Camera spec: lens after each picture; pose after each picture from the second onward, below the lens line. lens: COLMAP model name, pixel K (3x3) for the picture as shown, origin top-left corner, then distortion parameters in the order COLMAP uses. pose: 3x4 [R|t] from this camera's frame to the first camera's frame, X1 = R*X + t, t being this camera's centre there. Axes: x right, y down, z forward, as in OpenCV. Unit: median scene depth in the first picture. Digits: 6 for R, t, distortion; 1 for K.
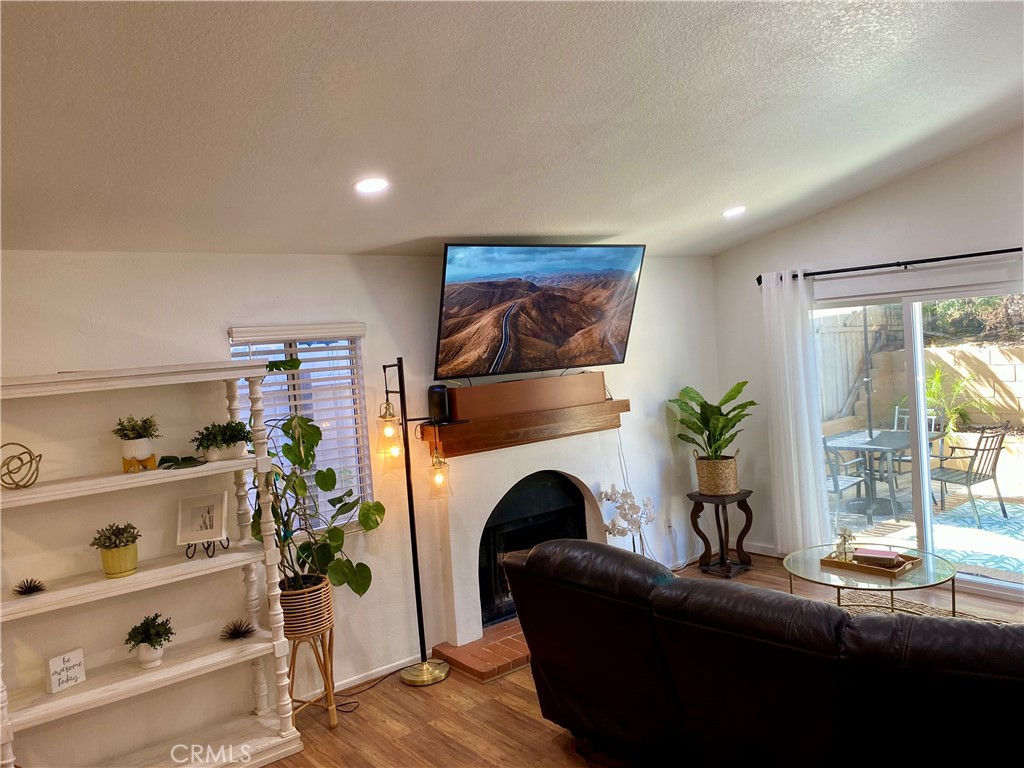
lens RADIAL K [[815.9, 0, 512.0], [0, 815.9, 384.0], [0, 0, 1]] dist [0.134536, -0.001813]
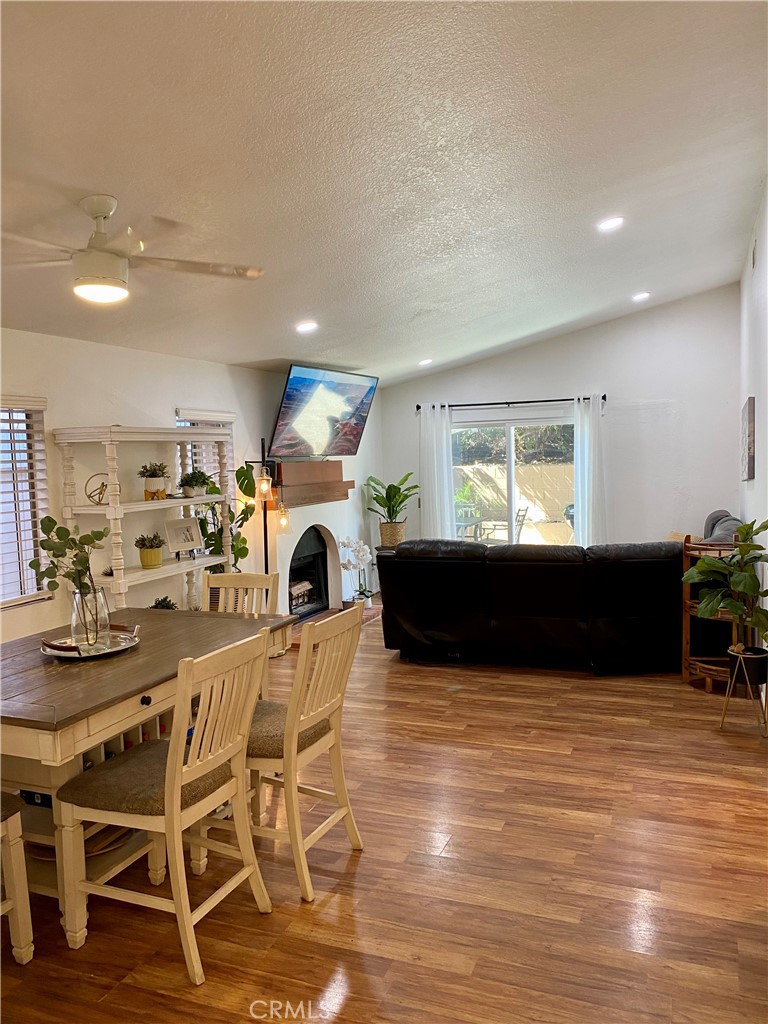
lens RADIAL K [[815.9, 0, 384.0], [0, 815.9, 512.0], [0, 0, 1]] dist [0.134536, -0.001813]
pose [[0.871424, 0.010838, 0.490410, -0.547573], [-0.006360, 0.999921, -0.010797, 0.094262], [-0.490489, 0.006289, 0.871425, -0.322100]]
